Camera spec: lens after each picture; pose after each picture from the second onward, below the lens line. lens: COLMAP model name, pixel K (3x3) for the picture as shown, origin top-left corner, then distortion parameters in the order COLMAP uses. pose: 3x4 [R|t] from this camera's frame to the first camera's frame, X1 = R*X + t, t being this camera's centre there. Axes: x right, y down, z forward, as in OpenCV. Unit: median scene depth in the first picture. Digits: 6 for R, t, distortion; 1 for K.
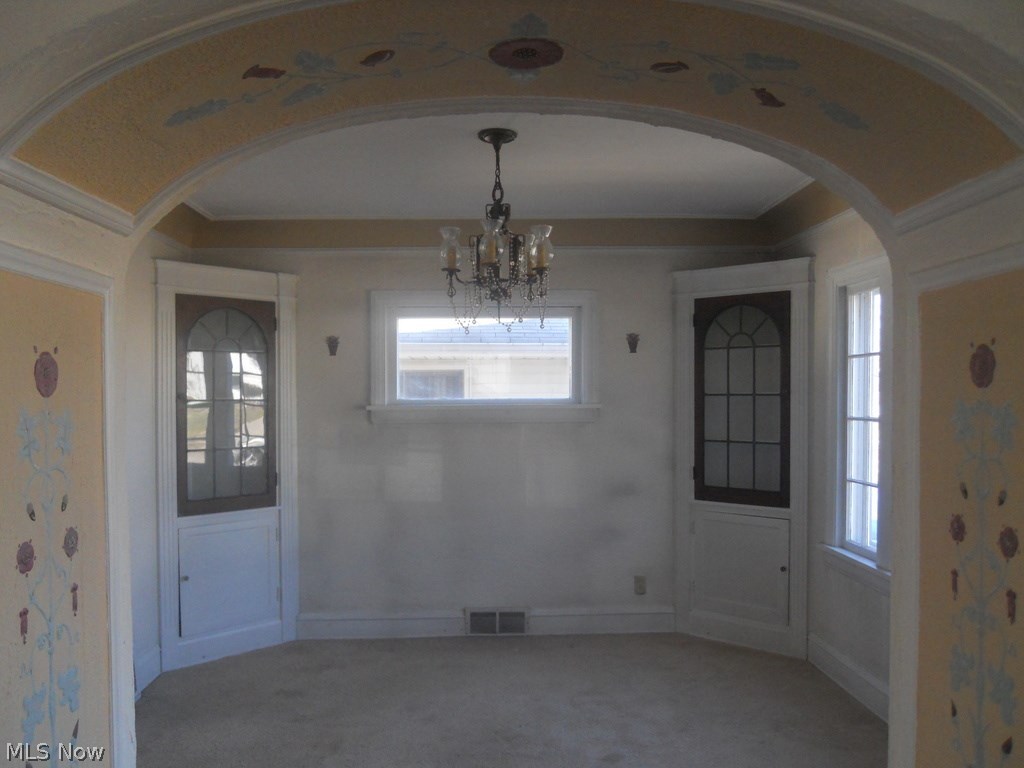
lens RADIAL K [[831.3, 0, 512.0], [0, 831.3, 384.0], [0, 0, 1]] dist [-0.159417, -0.001905]
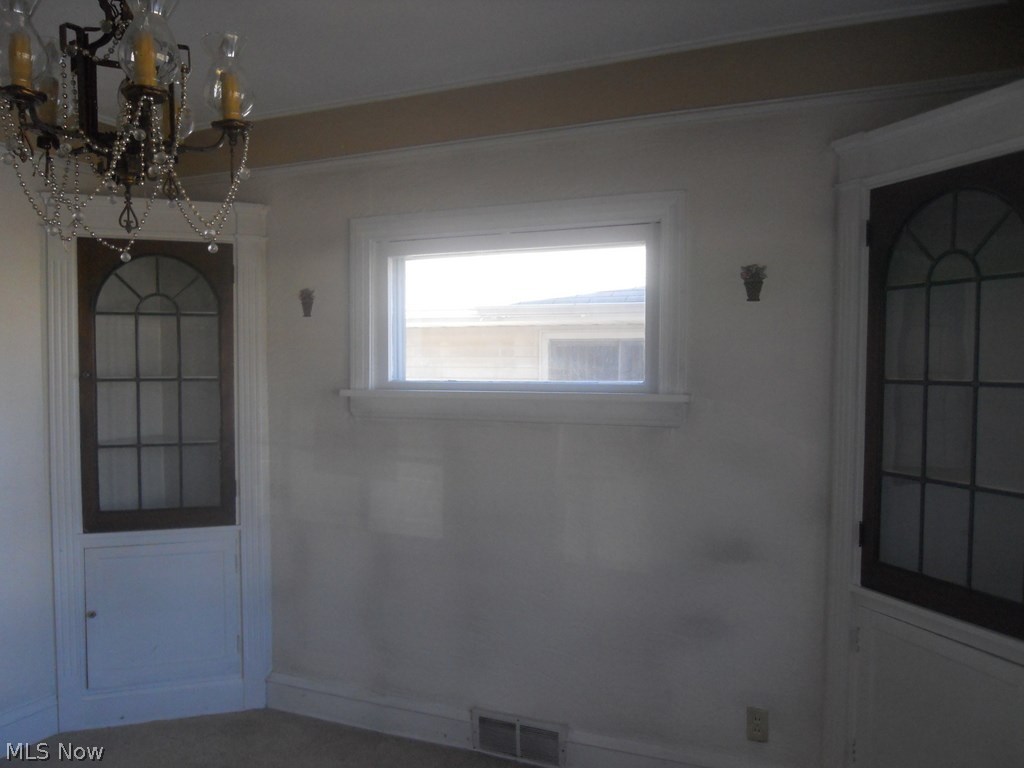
lens RADIAL K [[840.7, 0, 512.9], [0, 840.7, 406.4], [0, 0, 1]] dist [-0.081488, -0.003431]
pose [[0.884384, 0.029553, -0.465823, 0.267909], [-0.002977, 0.998330, 0.057684, -0.000189], [0.466750, -0.049628, 0.882996, 0.453261]]
